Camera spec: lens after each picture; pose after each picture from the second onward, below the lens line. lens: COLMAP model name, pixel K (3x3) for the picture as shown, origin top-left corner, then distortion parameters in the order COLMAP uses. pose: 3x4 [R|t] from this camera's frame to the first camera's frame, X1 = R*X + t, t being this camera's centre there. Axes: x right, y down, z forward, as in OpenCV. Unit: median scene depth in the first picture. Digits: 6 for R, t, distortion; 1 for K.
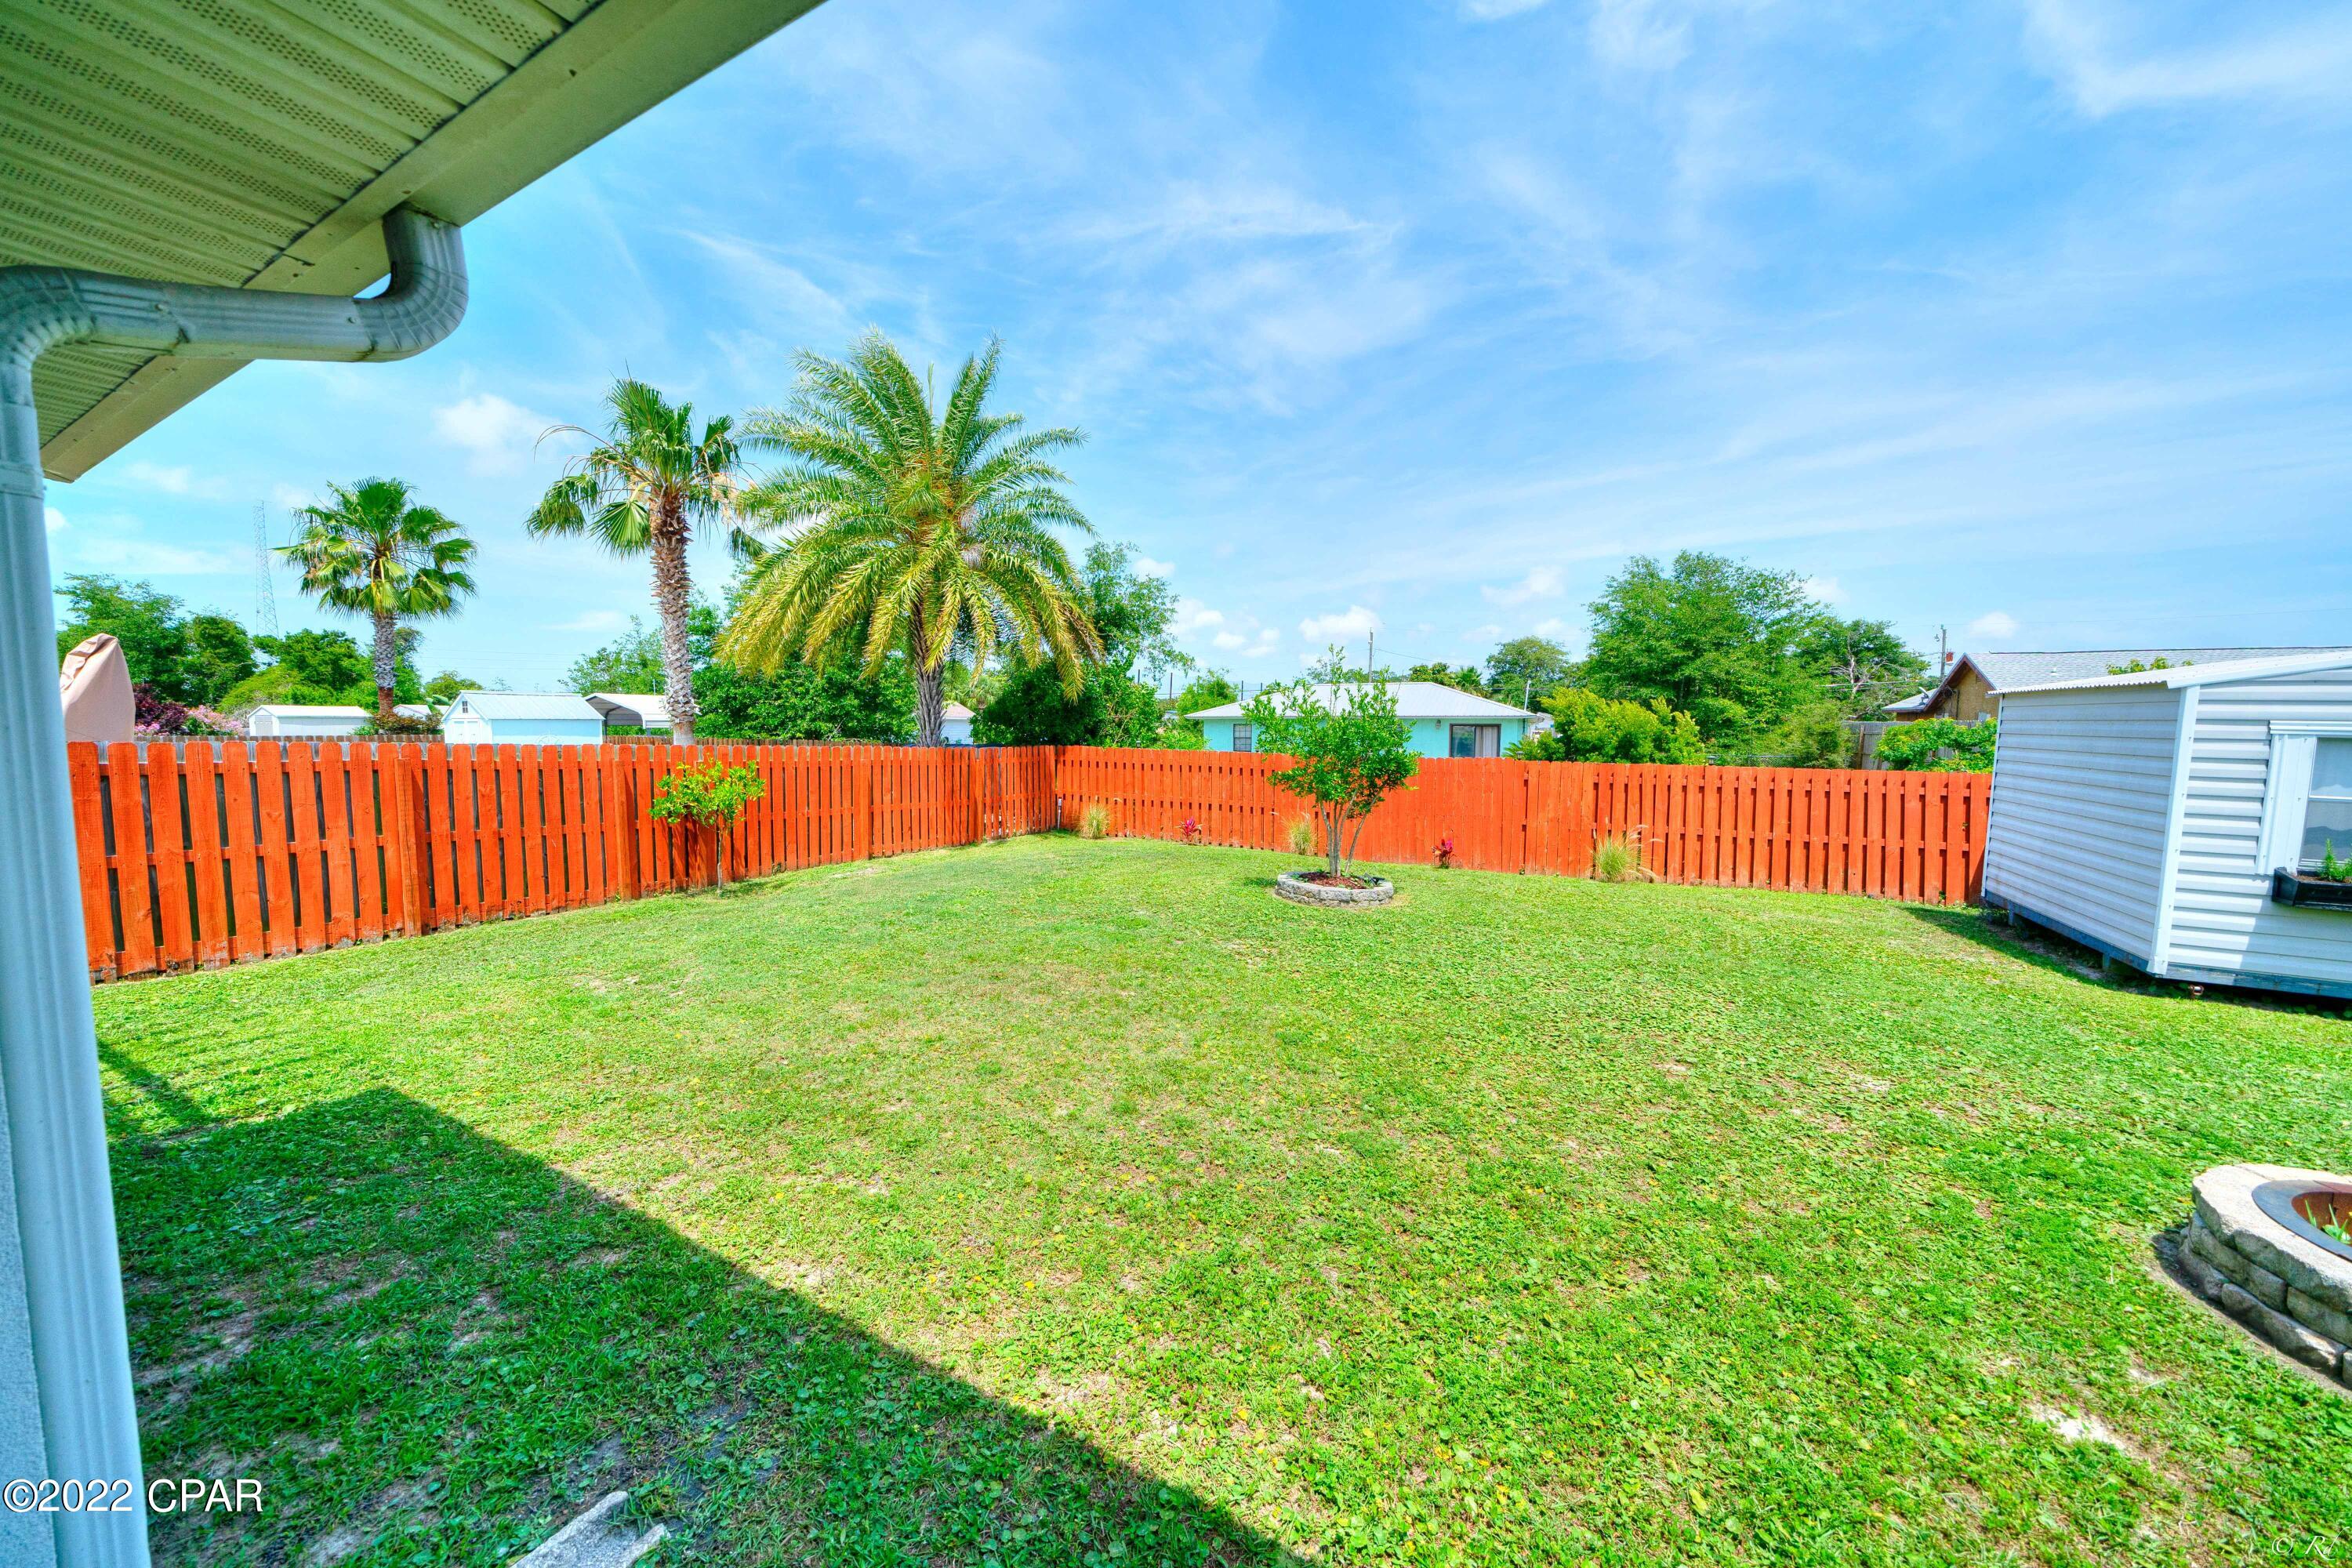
lens RADIAL K [[800.4, 0, 1171.8], [0, 800.4, 783.0], [0, 0, 1]] dist [-0.006378, 0.000081]
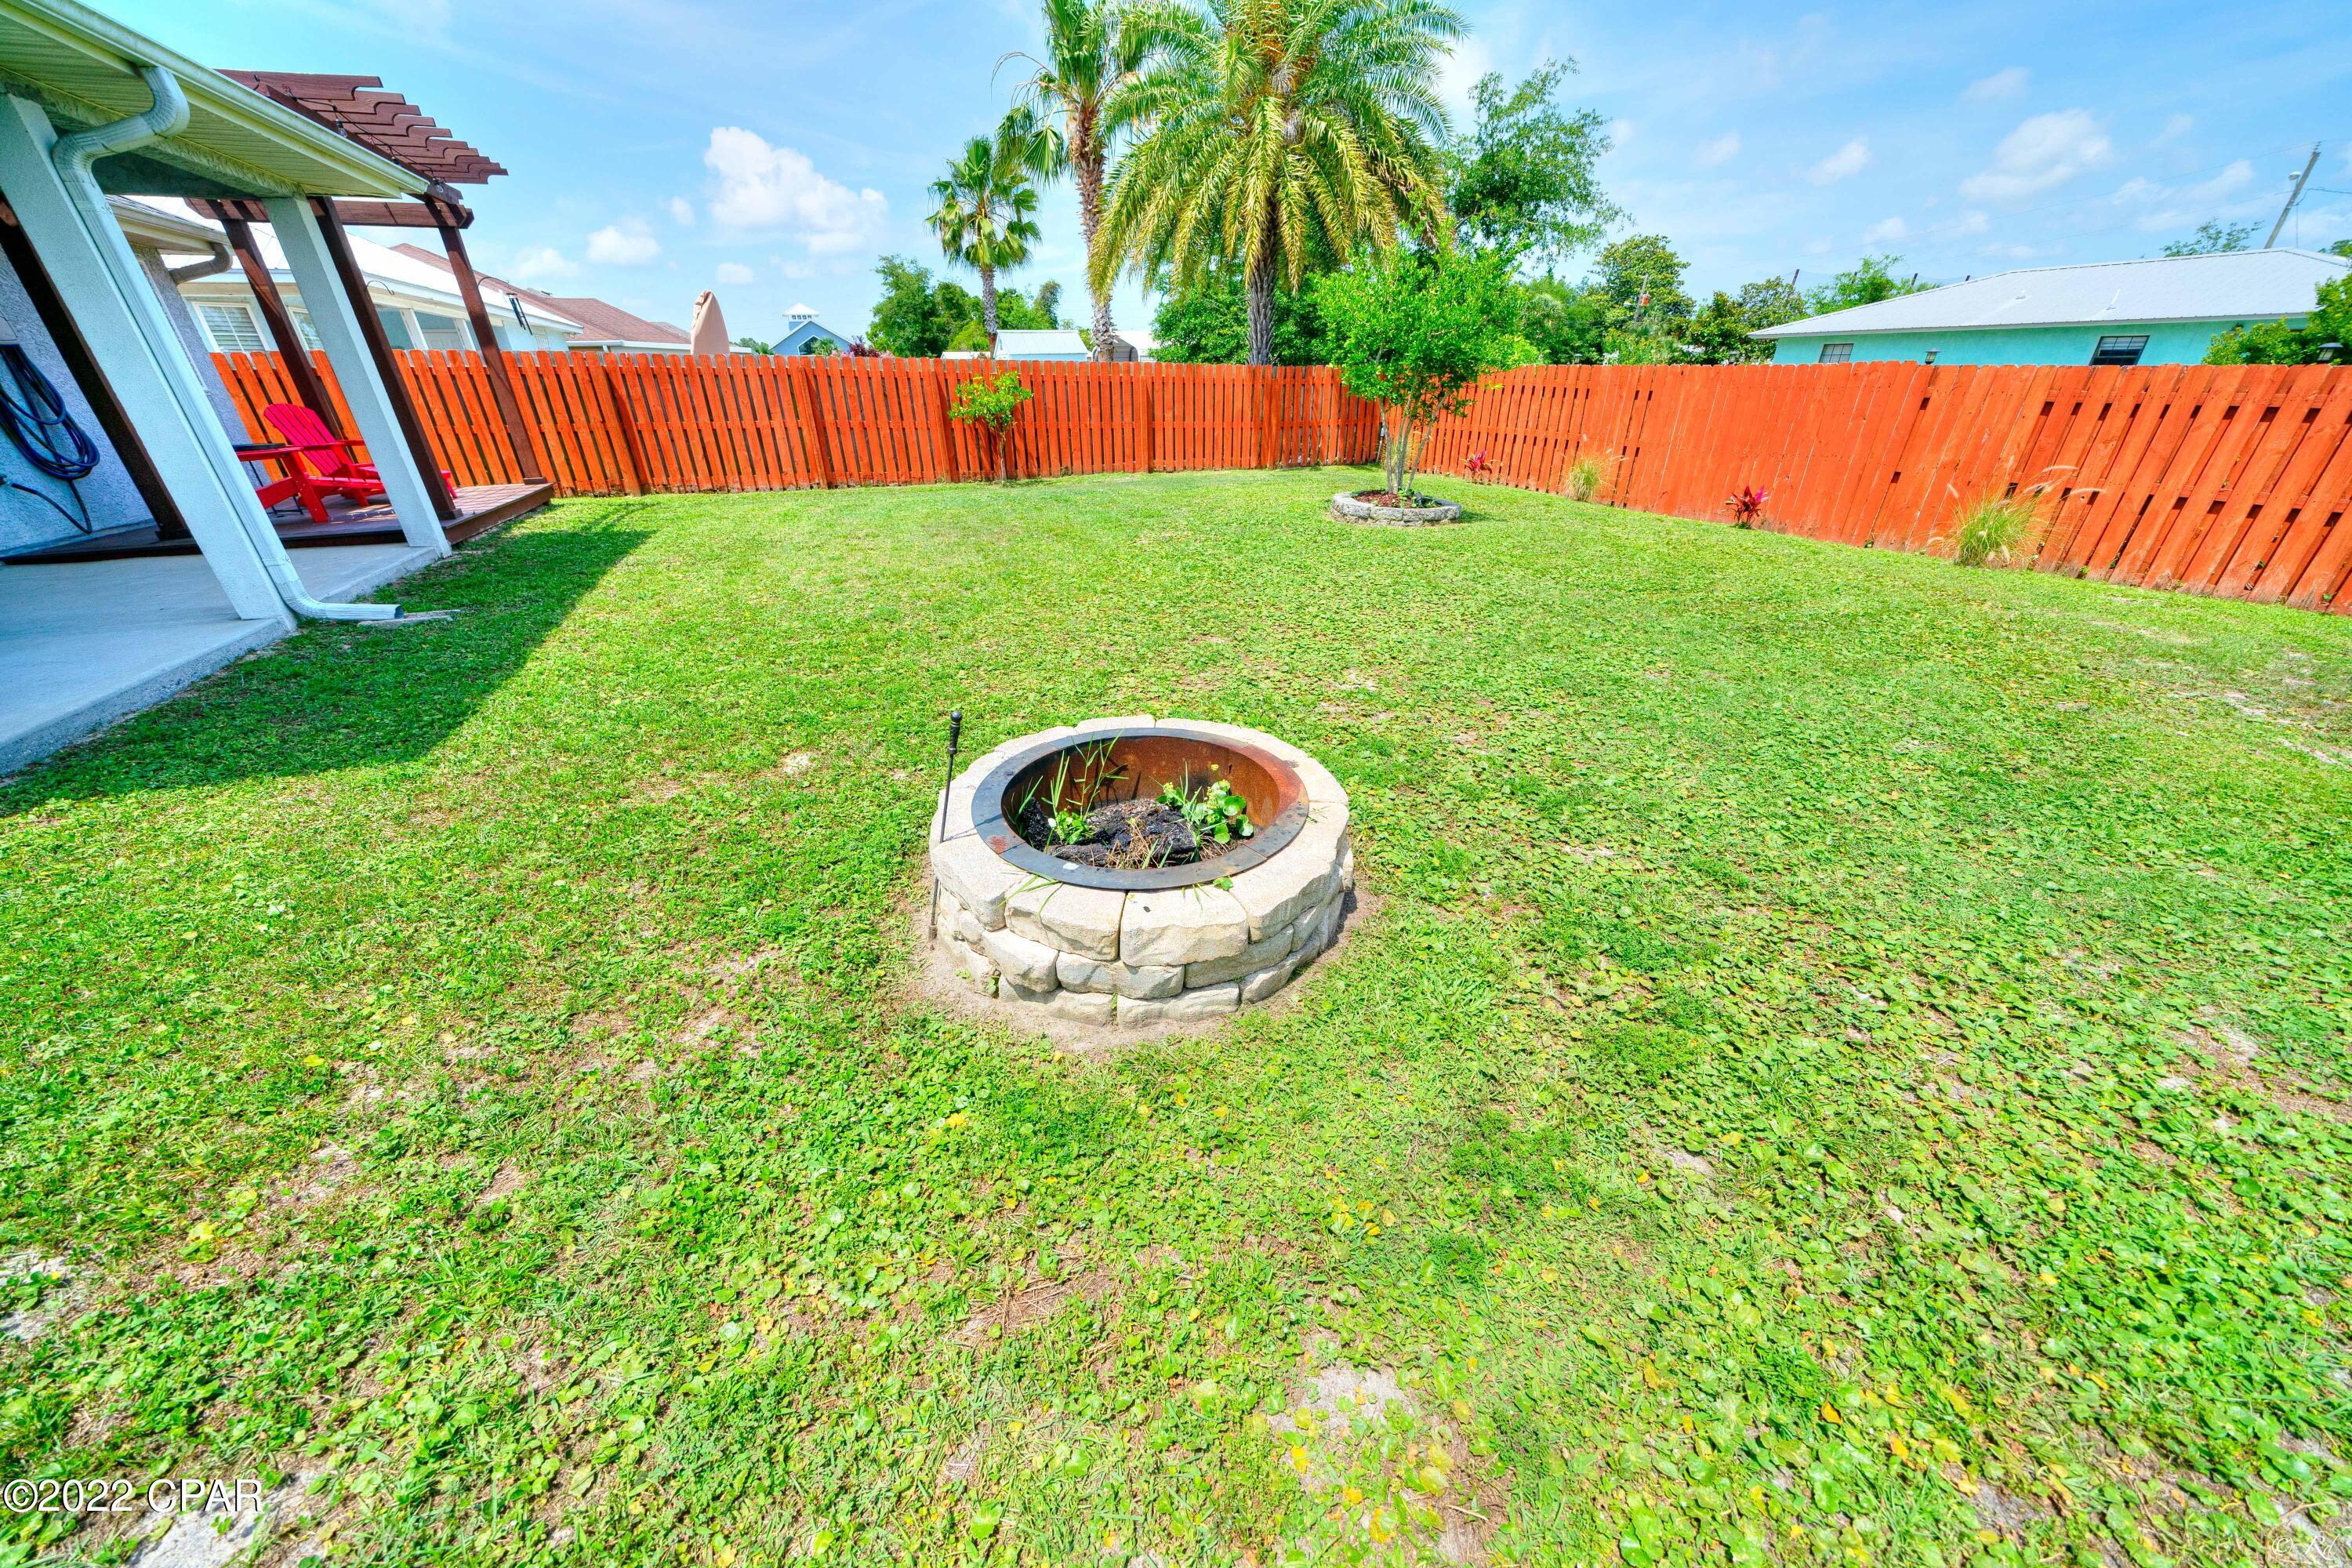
lens RADIAL K [[800.4, 0, 1171.8], [0, 800.4, 783.0], [0, 0, 1]] dist [-0.006378, 0.000081]
pose [[0.774012, 0.274605, -0.570523, 0.340471], [-0.026719, 0.914421, 0.403882, 0.030475], [0.632606, -0.297366, 0.715110, 0.047692]]
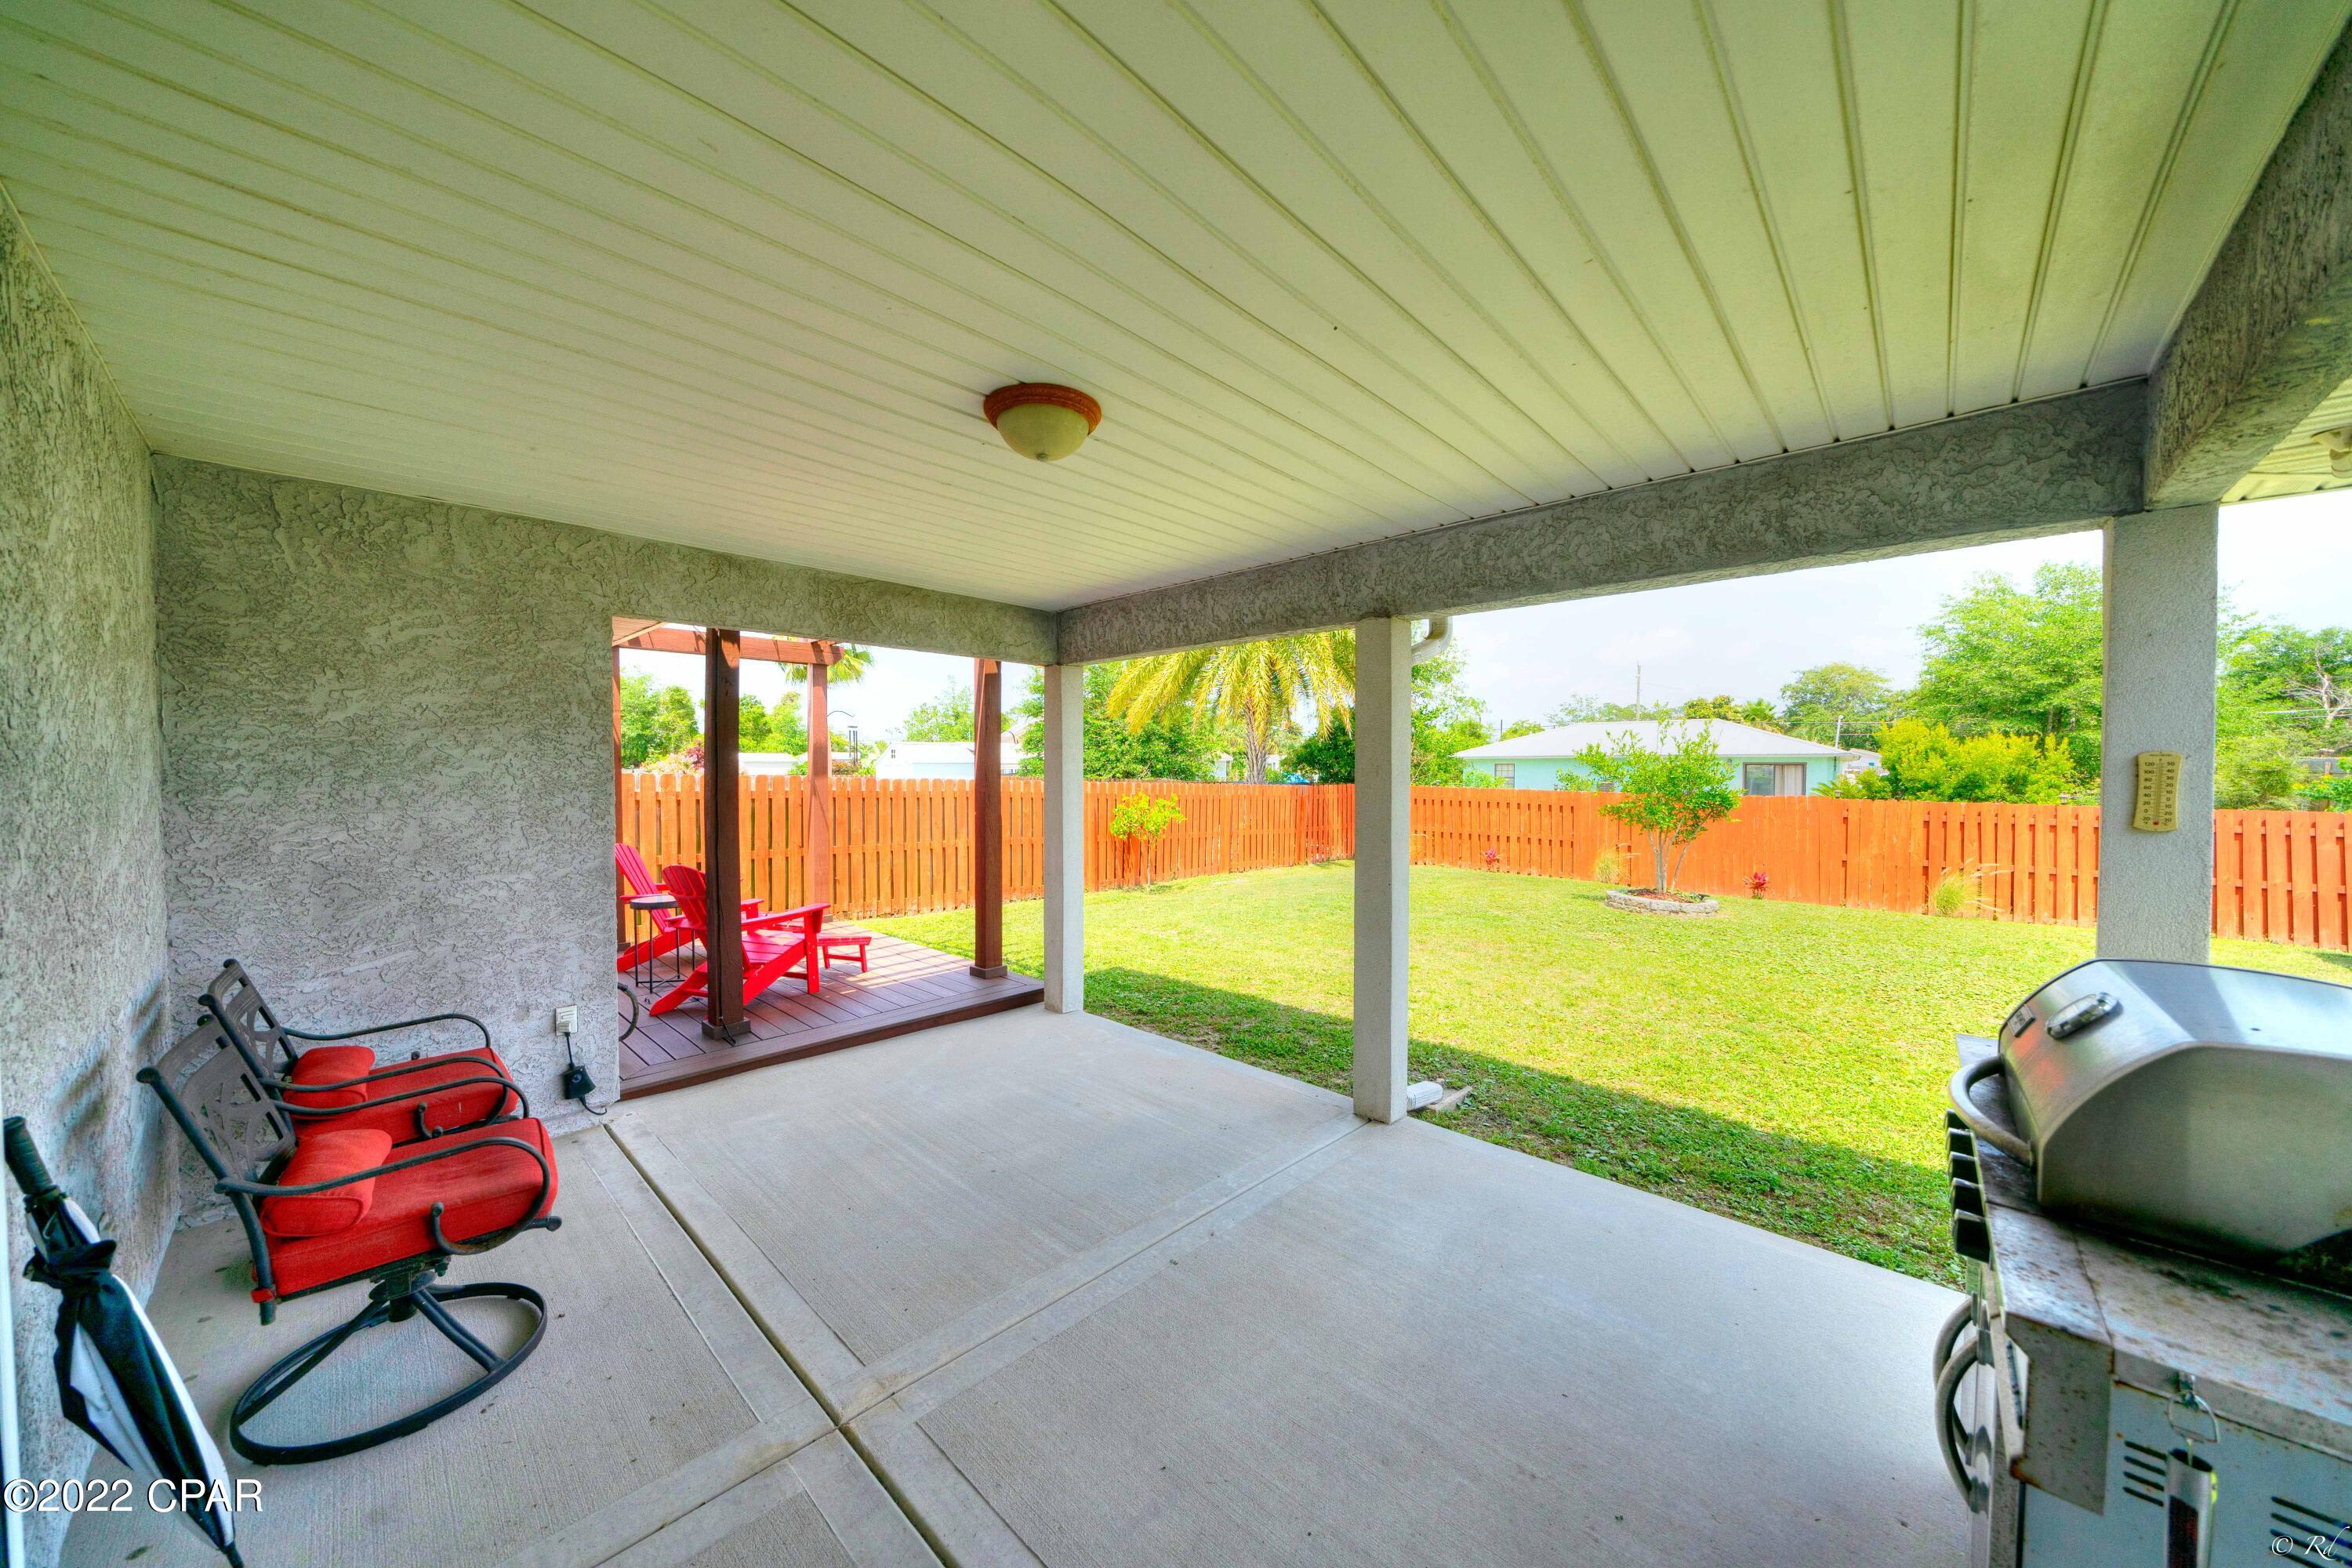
lens RADIAL K [[805.4, 0, 1168.5], [0, 805.4, 777.8], [0, 0, 1]] dist [-0.007315, -0.000079]
pose [[0.961899, 0.000593, -0.273406, -0.097722], [-0.015934, 0.998419, -0.053895, 0.012164], [0.272942, 0.056198, 0.960388, -0.200713]]
